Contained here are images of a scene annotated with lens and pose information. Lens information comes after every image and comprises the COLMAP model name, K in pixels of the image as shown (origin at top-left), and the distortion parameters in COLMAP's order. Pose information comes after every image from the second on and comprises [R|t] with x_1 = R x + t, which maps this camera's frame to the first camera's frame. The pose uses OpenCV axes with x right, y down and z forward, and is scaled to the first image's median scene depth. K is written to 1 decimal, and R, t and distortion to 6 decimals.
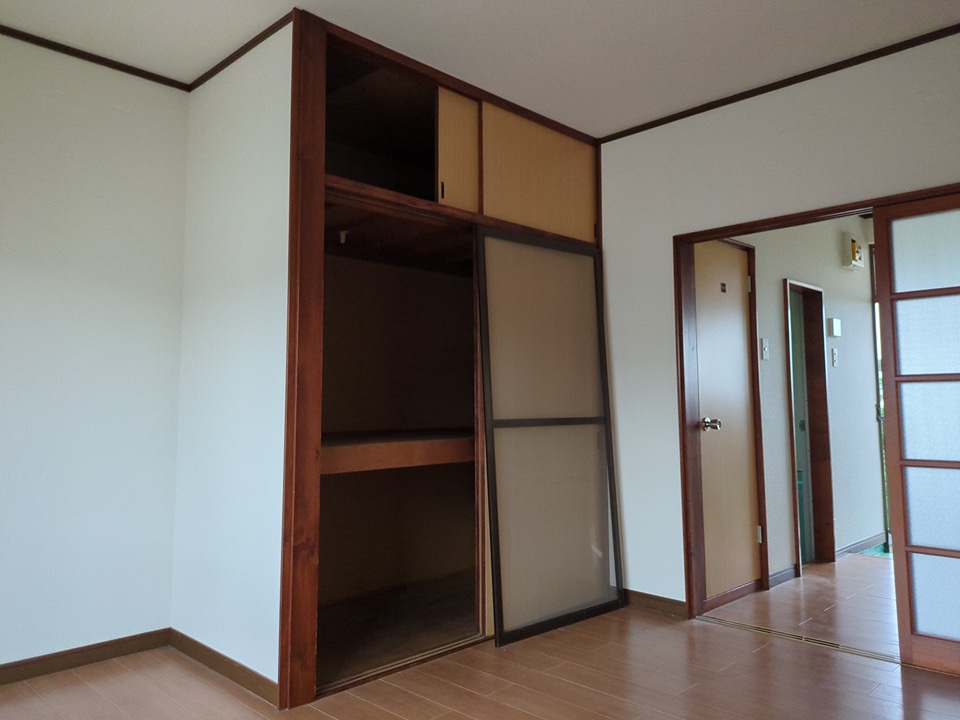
lens RADIAL K [[725.5, 0, 478.7], [0, 725.5, 344.6], [0, 0, 1]] dist [0.051796, -0.000591]
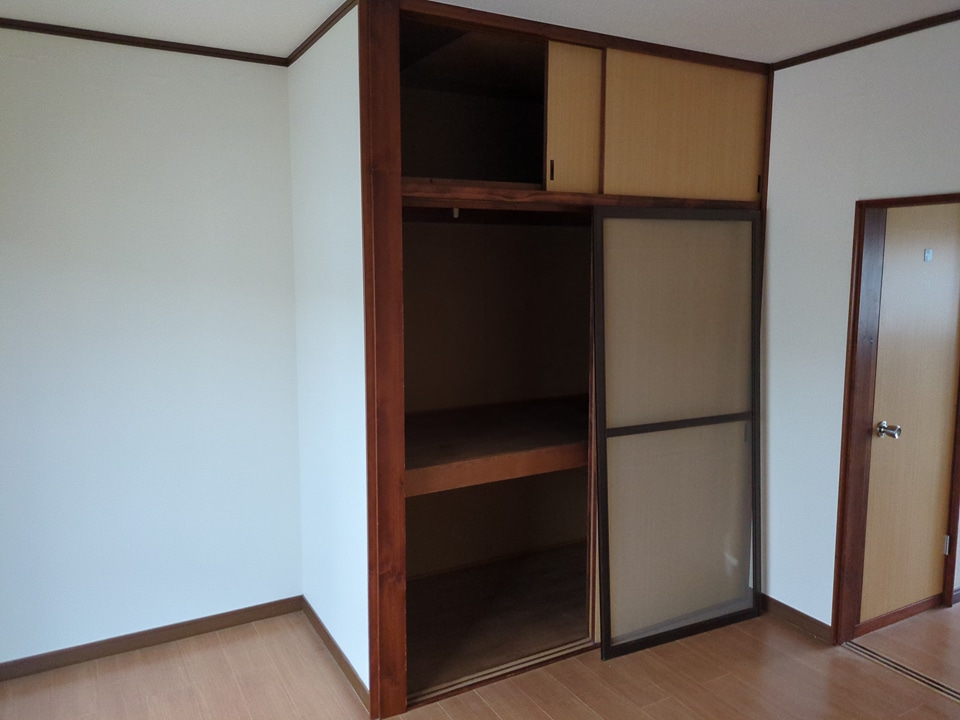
lens RADIAL K [[723.4, 0, 480.0], [0, 723.4, 360.0], [0, 0, 1]] dist [0.070370, -0.052754]
pose [[0.960791, 0.040834, -0.274250, 0.113902], [0.019169, 0.976948, 0.212616, -0.177478], [0.276610, -0.209536, 0.937860, 0.121835]]
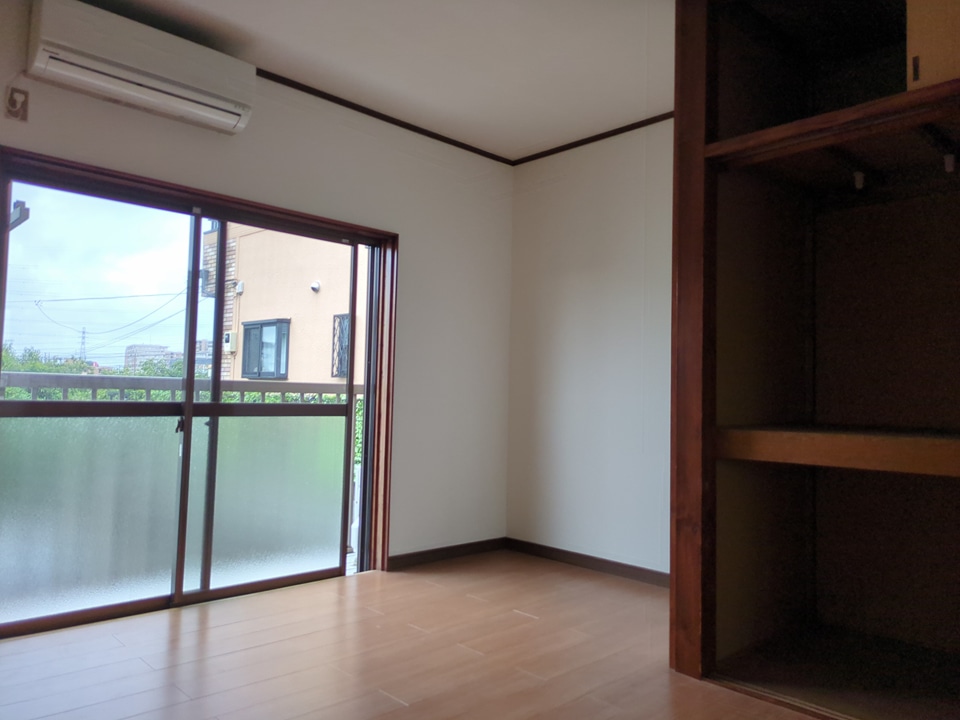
lens RADIAL K [[696.1, 0, 480.8], [0, 696.1, 353.0], [0, 0, 1]] dist [0.050189, -0.032891]
pose [[-0.032655, -0.051628, -0.998132, 0.605024], [0.067370, 0.996280, -0.053736, 0.058071], [0.997194, -0.068999, -0.029055, 0.599899]]
